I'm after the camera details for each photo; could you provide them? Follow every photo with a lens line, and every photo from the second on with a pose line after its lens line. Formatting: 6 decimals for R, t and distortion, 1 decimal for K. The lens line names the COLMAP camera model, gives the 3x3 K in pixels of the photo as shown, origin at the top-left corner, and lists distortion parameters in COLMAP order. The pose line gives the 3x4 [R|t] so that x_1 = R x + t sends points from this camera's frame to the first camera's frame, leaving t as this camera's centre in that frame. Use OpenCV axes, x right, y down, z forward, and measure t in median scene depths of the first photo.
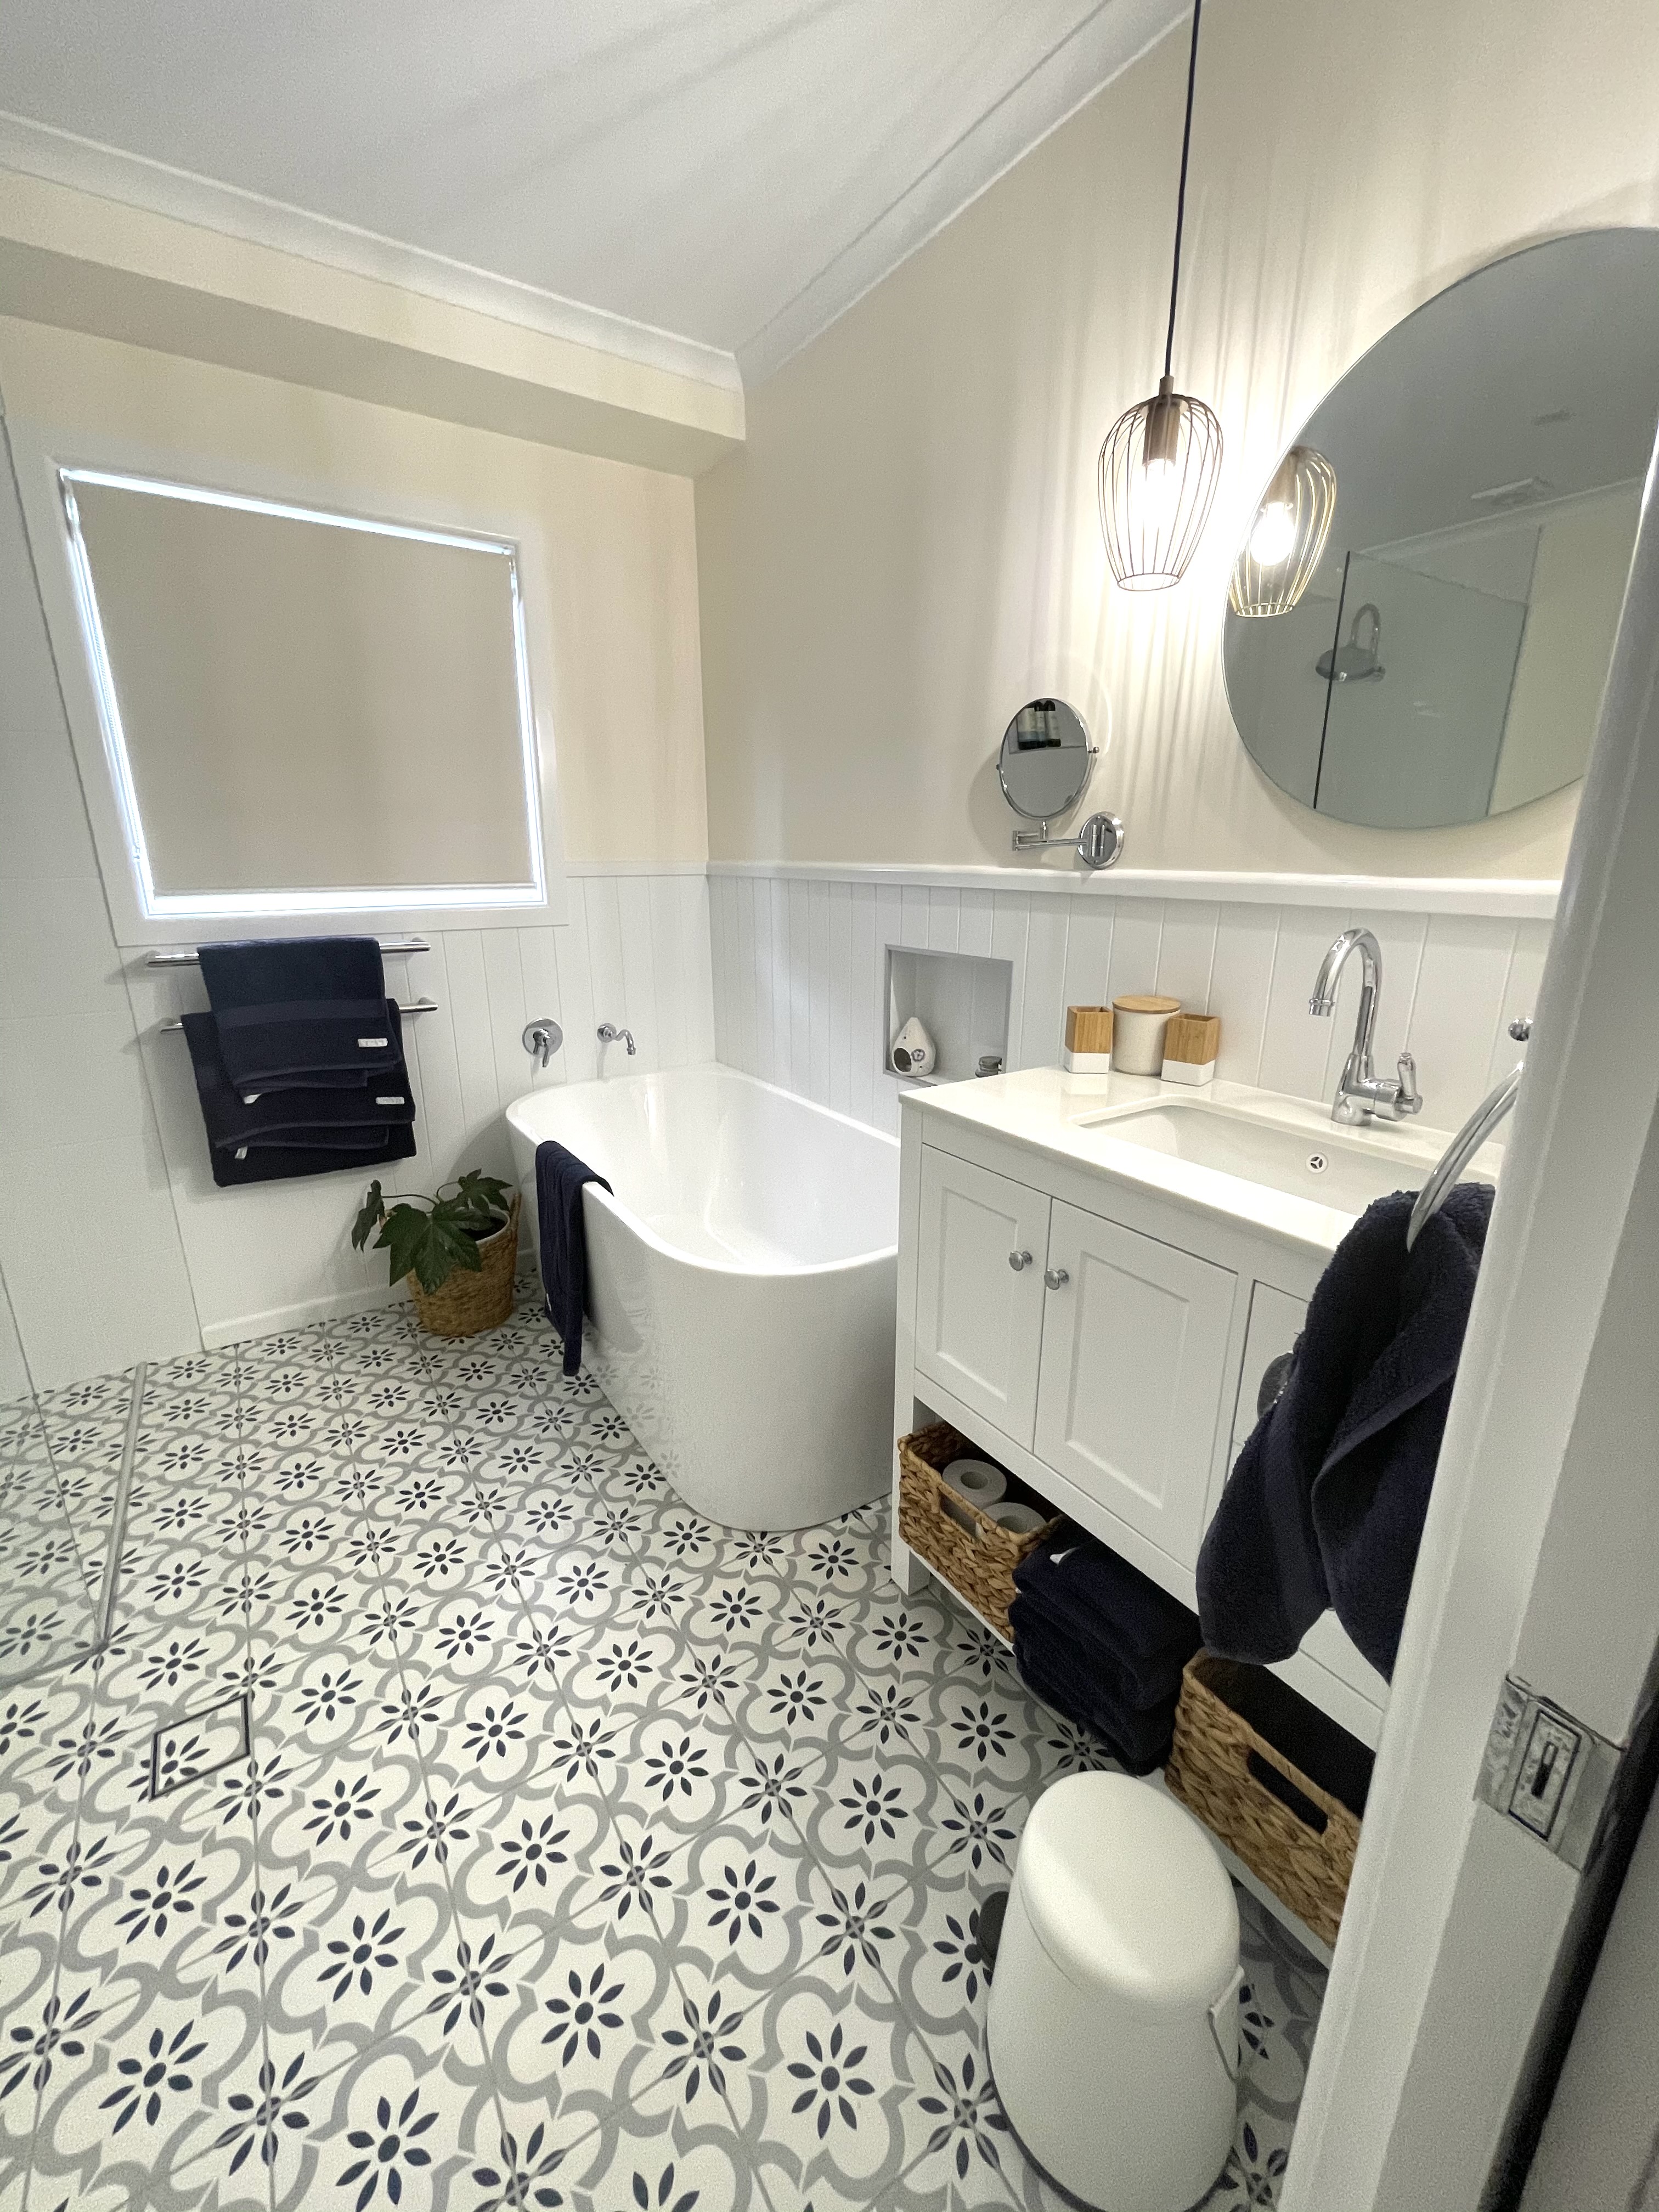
lens RADIAL K [[894.8, 0, 830.0], [0, 894.8, 1103.4], [0, 0, 1]] dist [-0.002332, 0.000464]
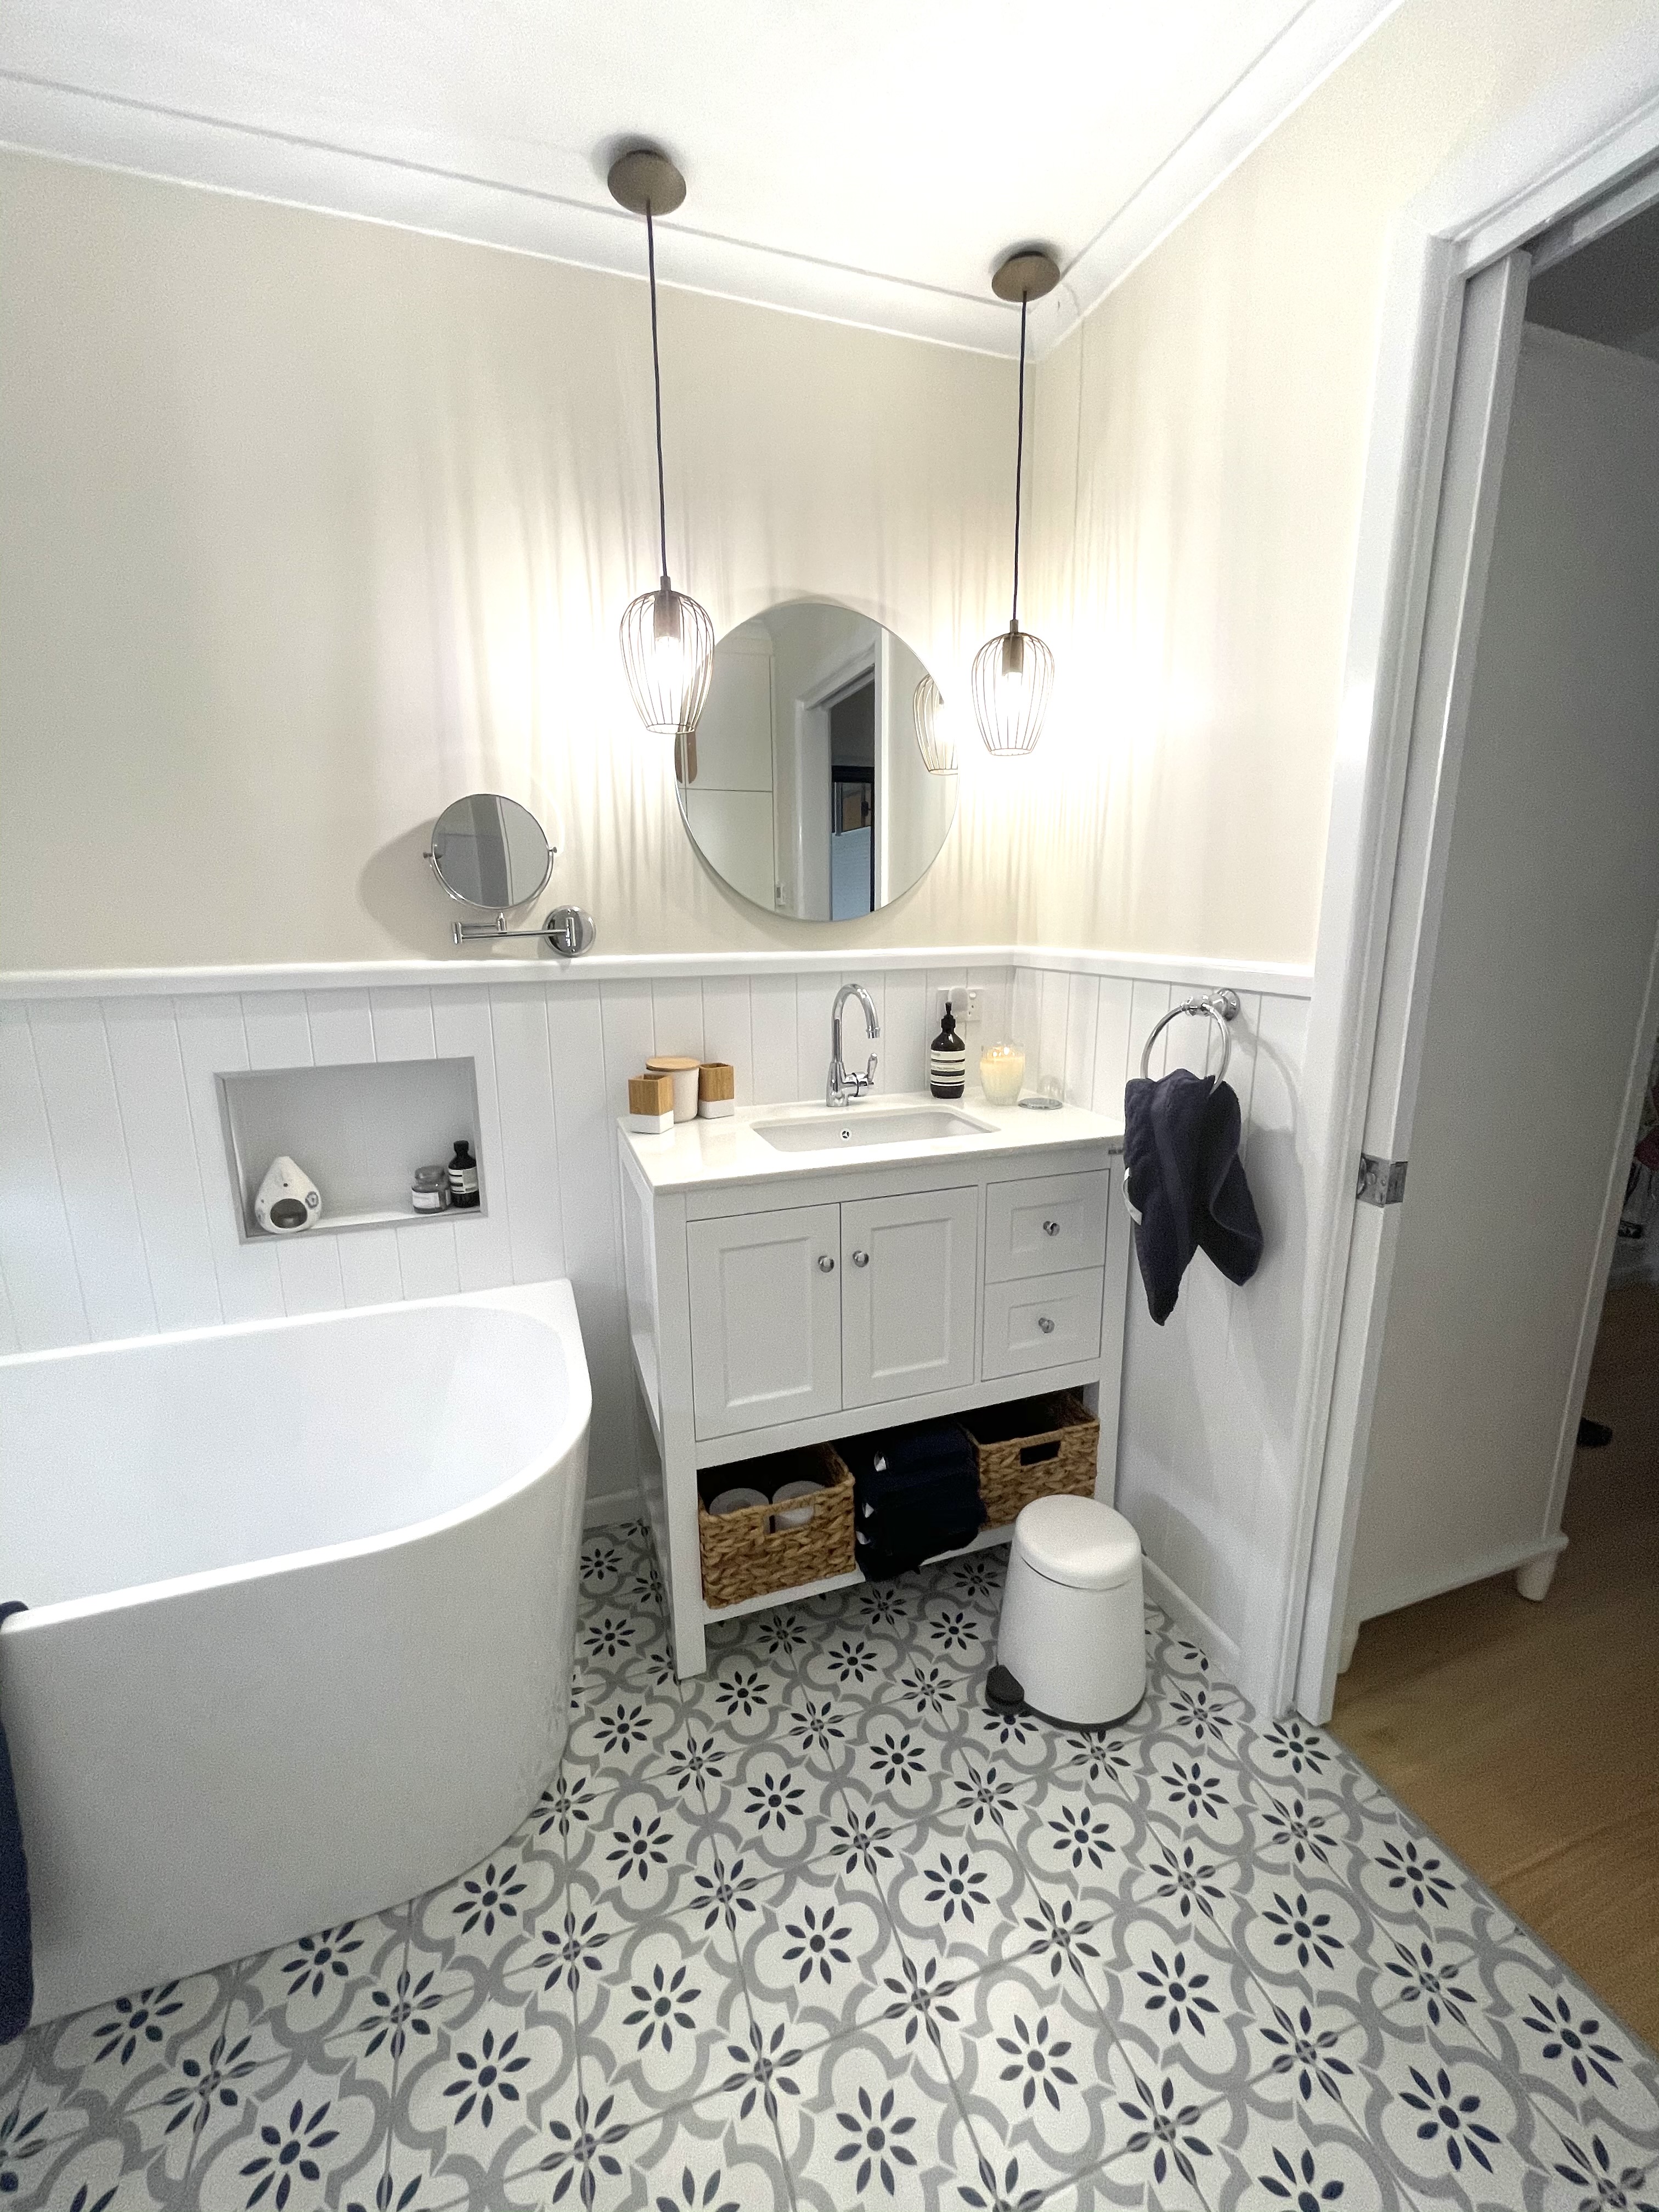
lens RADIAL K [[894.8, 0, 829.2], [0, 894.8, 1107.2], [0, 0, 1]] dist [-0.002332, 0.000464]
pose [[0.242730, -0.212593, 0.946513, -0.747477], [0.275748, 0.950565, 0.142789, -0.169552], [-0.930078, 0.226340, 0.289353, 0.468553]]
